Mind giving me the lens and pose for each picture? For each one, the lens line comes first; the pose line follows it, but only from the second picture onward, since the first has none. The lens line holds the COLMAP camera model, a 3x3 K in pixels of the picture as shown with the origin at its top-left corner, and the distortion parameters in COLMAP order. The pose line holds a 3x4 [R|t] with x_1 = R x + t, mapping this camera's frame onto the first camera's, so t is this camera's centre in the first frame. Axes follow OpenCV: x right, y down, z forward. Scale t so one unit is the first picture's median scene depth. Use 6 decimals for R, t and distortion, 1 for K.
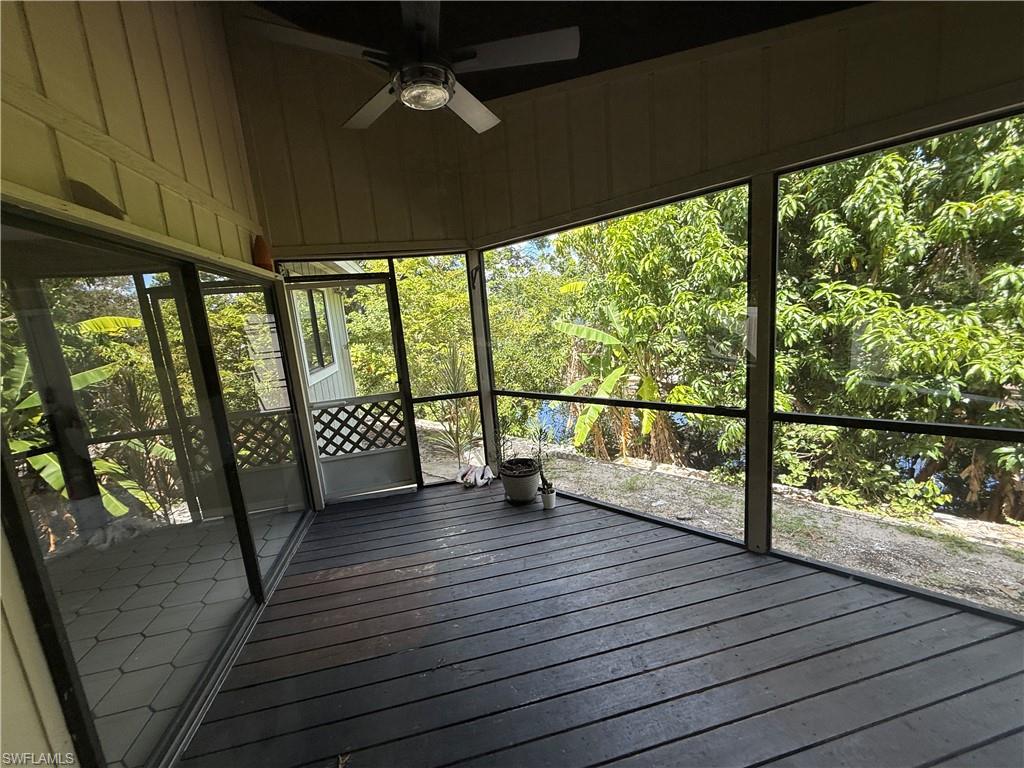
lens RADIAL K [[407.9, 0, 508.4], [0, 407.9, 388.1], [0, 0, 1]] dist [-0.003663, -0.000042]
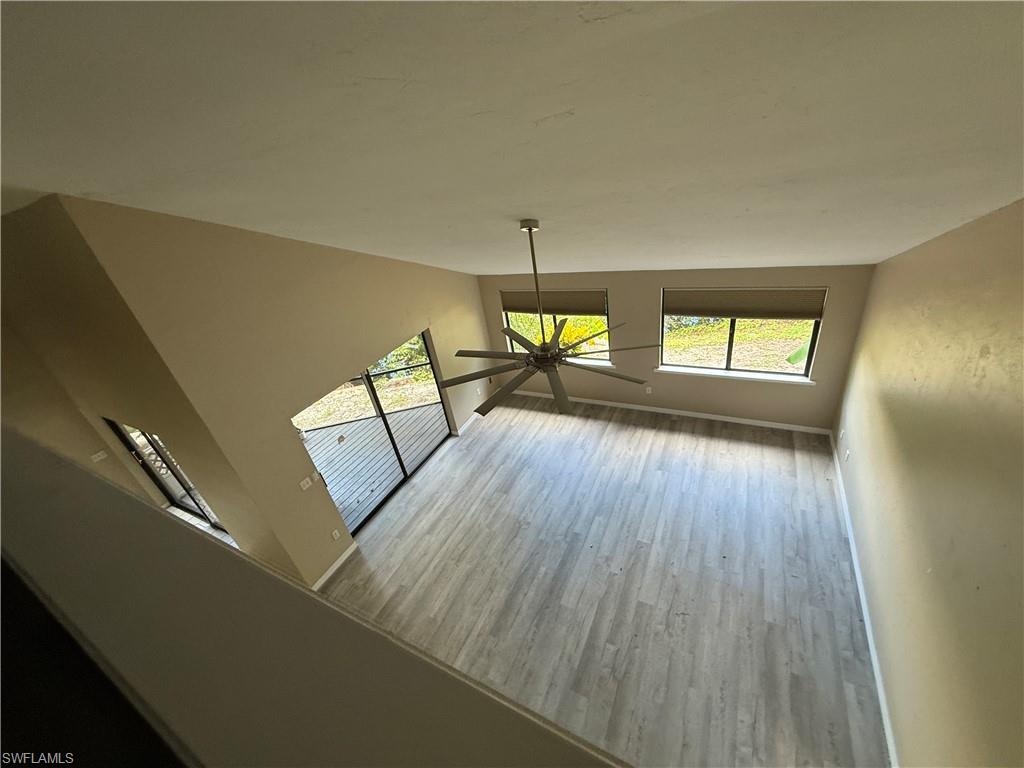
lens RADIAL K [[407.9, 0, 510.0], [0, 407.9, 386.3], [0, 0, 1]] dist [-0.003663, -0.000042]
pose [[0.639126, -0.399621, 0.657131, -0.481659], [0.242752, 0.915554, 0.320674, -0.377767], [-0.729787, -0.045431, 0.682163, -1.232403]]
